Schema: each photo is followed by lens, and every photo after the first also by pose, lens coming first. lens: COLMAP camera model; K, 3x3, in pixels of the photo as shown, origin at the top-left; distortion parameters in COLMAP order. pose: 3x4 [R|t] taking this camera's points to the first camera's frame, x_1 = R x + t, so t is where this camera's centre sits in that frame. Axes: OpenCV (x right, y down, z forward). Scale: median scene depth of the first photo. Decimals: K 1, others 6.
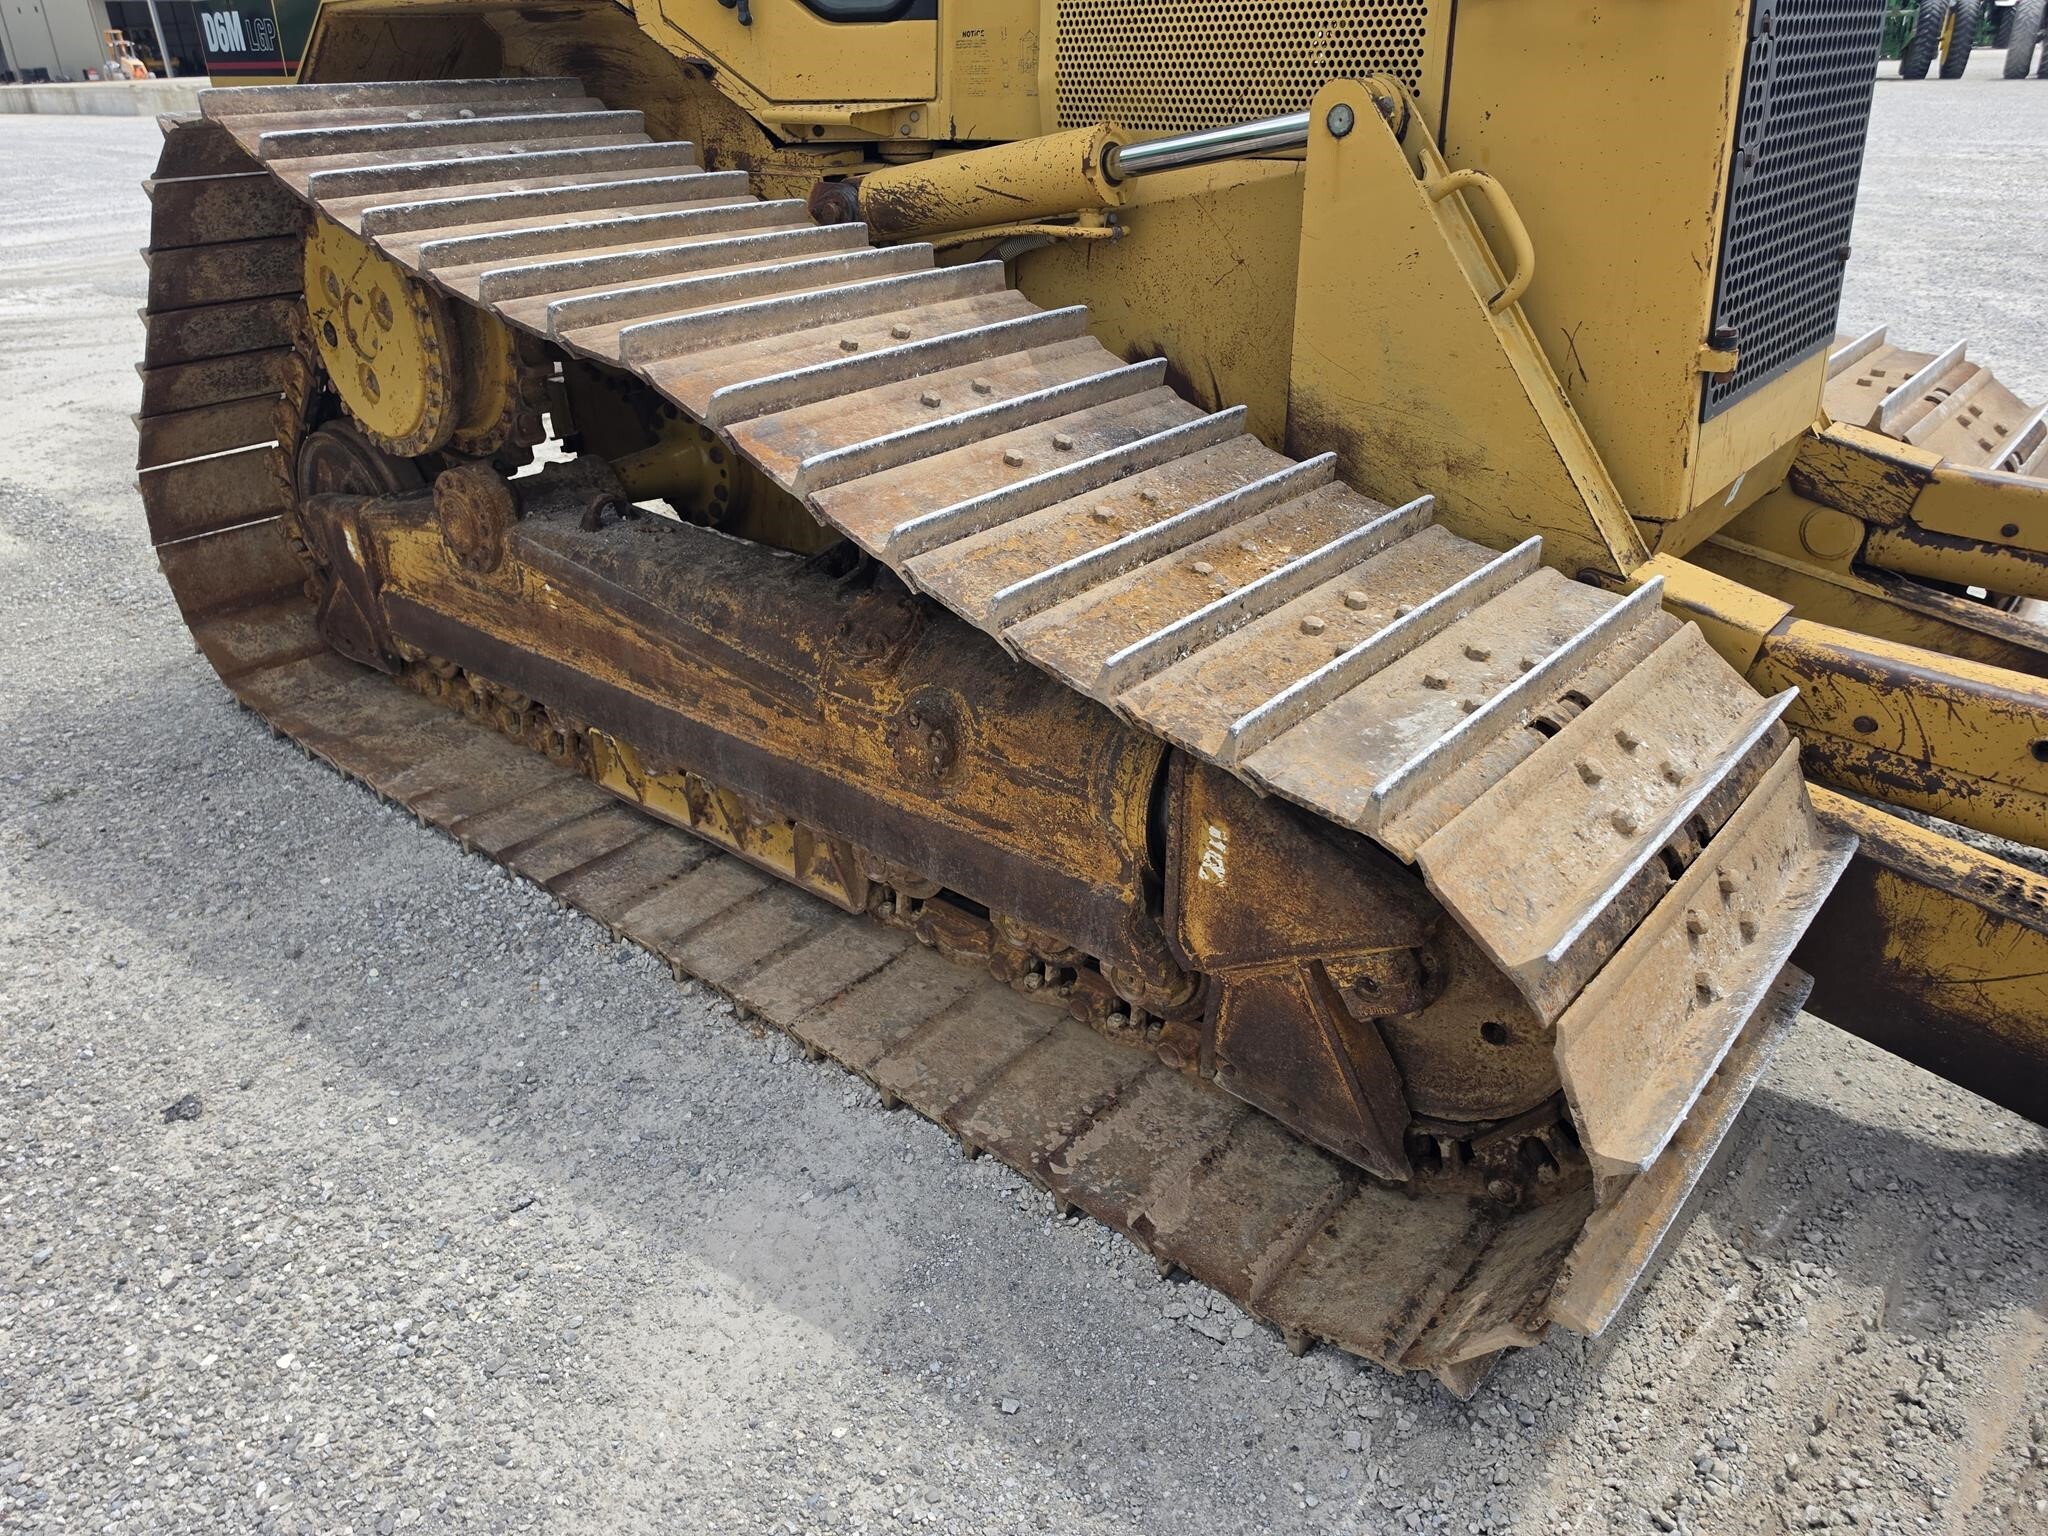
lens RADIAL K [[1439.3, 0, 1002.9], [0, 1439.3, 768.1], [0, 0, 1]] dist [0.046151, -0.068362]
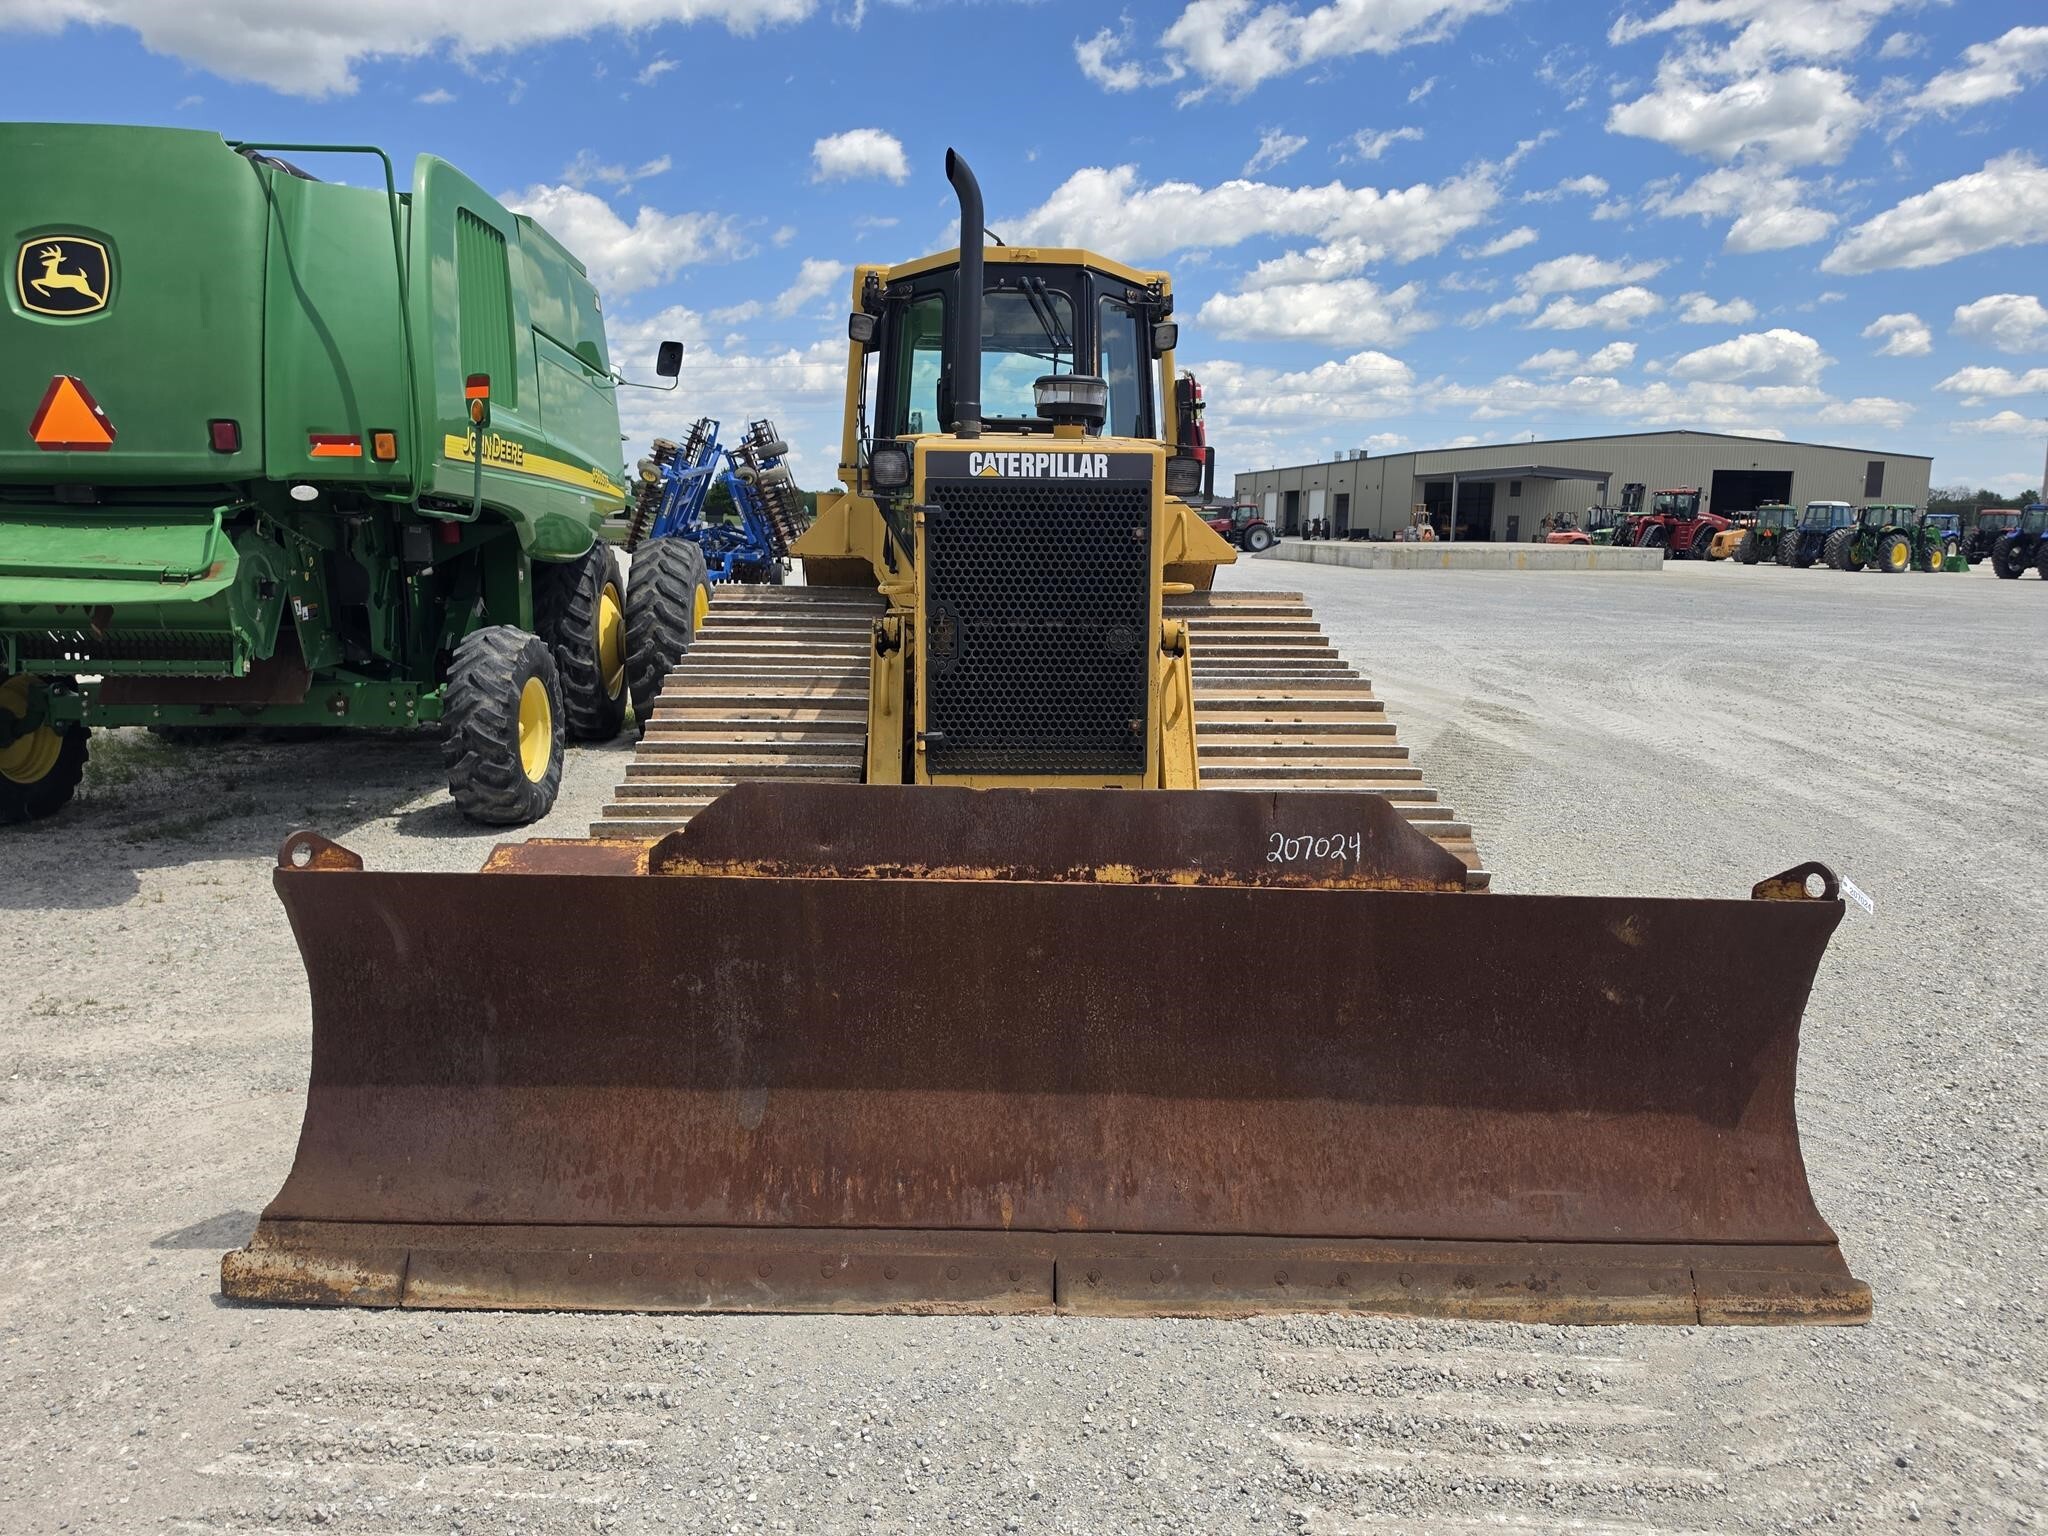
lens RADIAL K [[1431.0, 0, 1037.4], [0, 1431.0, 778.0], [0, 0, 1]] dist [0.053429, -0.061371]
pose [[0.690518, 0.162385, -0.704852, 2.439336], [-0.354397, 0.925446, -0.133984, -0.235765], [0.630545, 0.342315, 0.696586, 0.043158]]
